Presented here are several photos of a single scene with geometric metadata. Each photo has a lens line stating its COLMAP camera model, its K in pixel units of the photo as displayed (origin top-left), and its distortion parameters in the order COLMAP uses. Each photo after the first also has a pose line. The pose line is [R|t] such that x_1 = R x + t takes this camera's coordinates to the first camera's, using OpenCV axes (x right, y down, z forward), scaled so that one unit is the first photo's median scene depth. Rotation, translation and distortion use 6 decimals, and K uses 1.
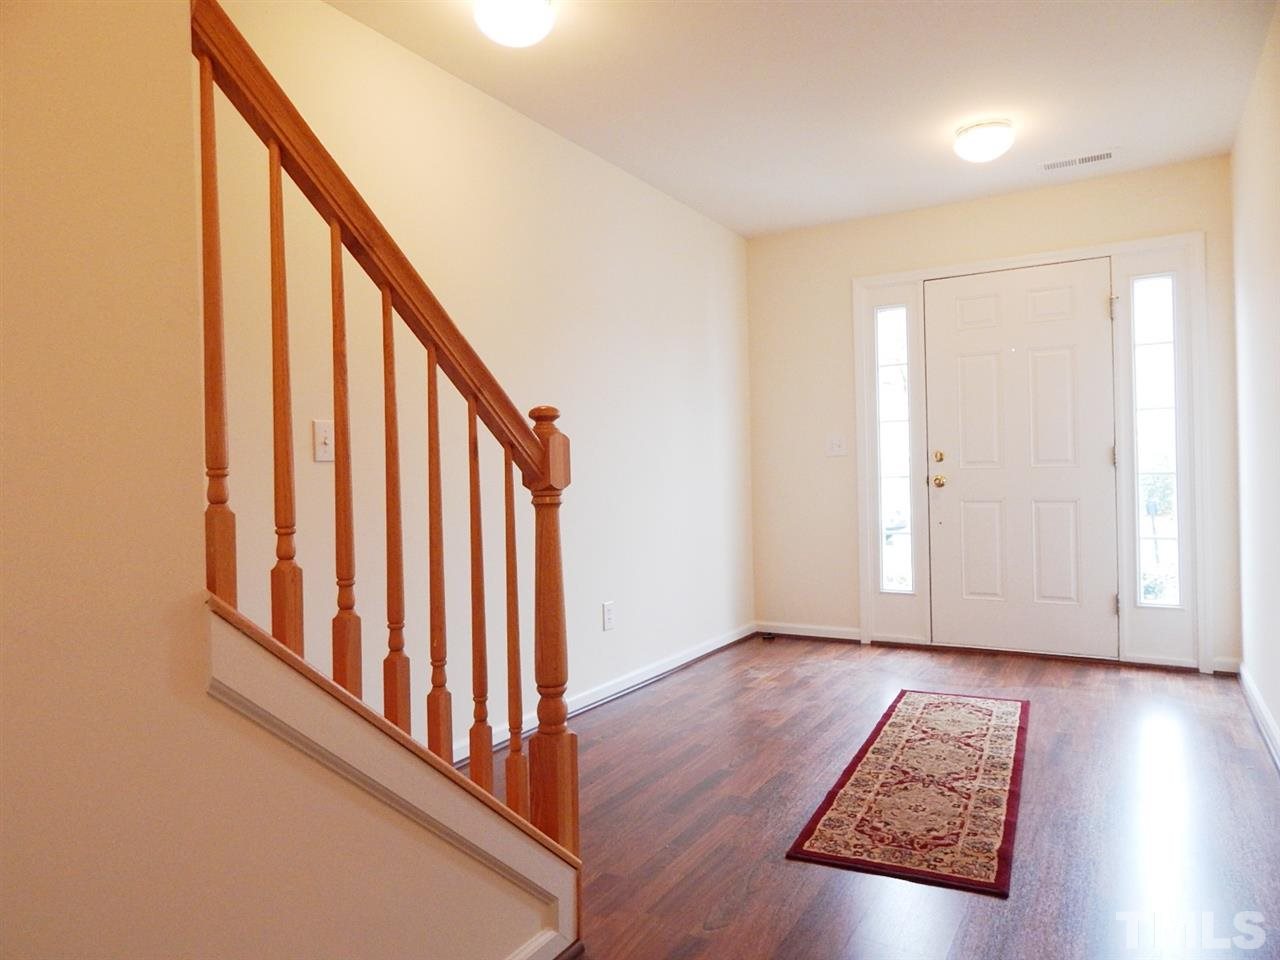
lens RADIAL K [[849.2, 0, 642.0], [0, 849.2, 481.1], [0, 0, 1]] dist [0.010659, 0.000711]
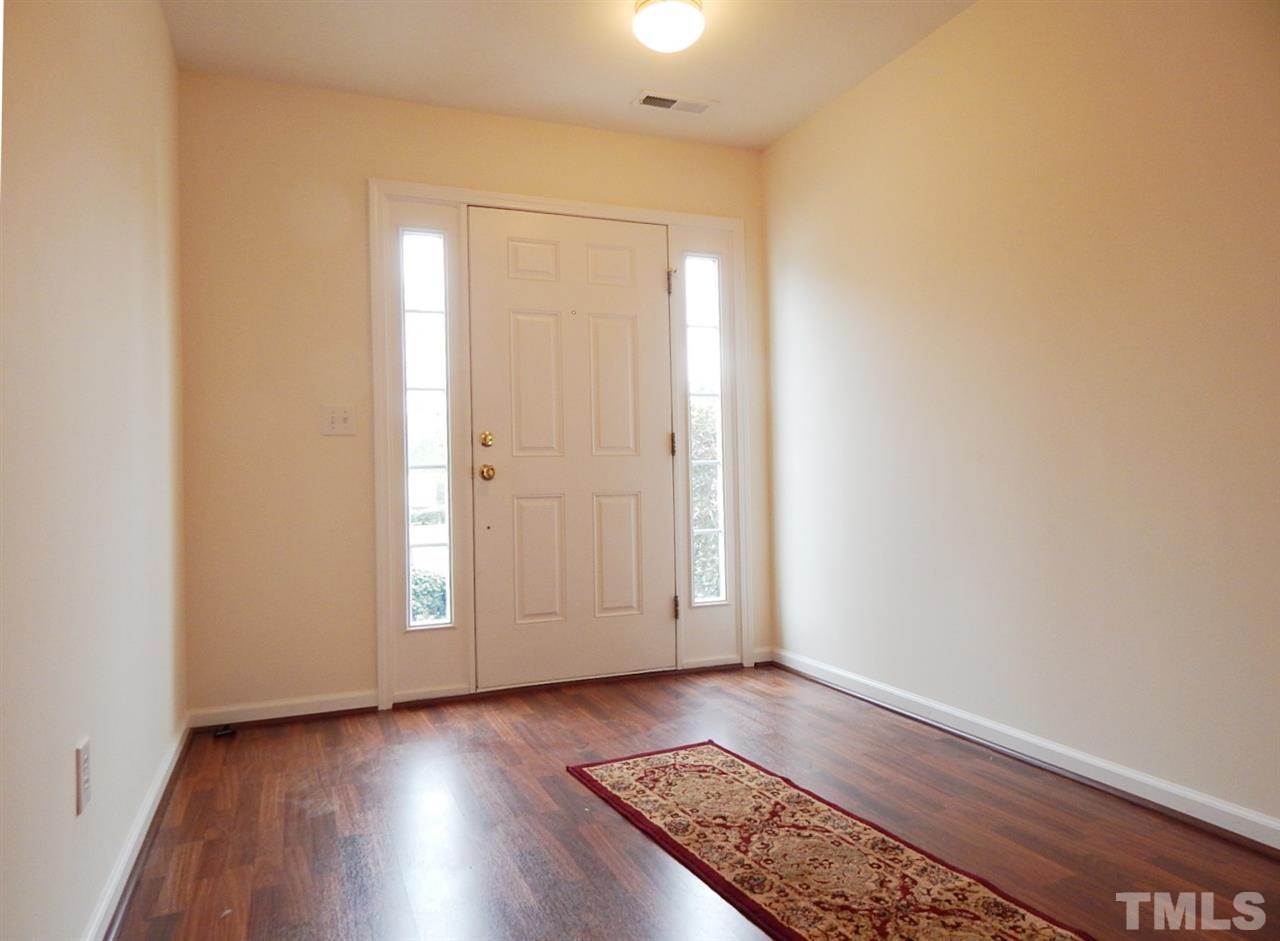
lens RADIAL K [[855.8, 0, 638.7], [0, 855.8, 464.8], [0, 0, 1]] dist [0.007726, 0.004368]
pose [[0.609127, 0.015487, 0.792922, -0.194854], [0.015099, 0.999402, -0.031119, 0.021632], [-0.792929, 0.030928, 0.608528, 0.485401]]
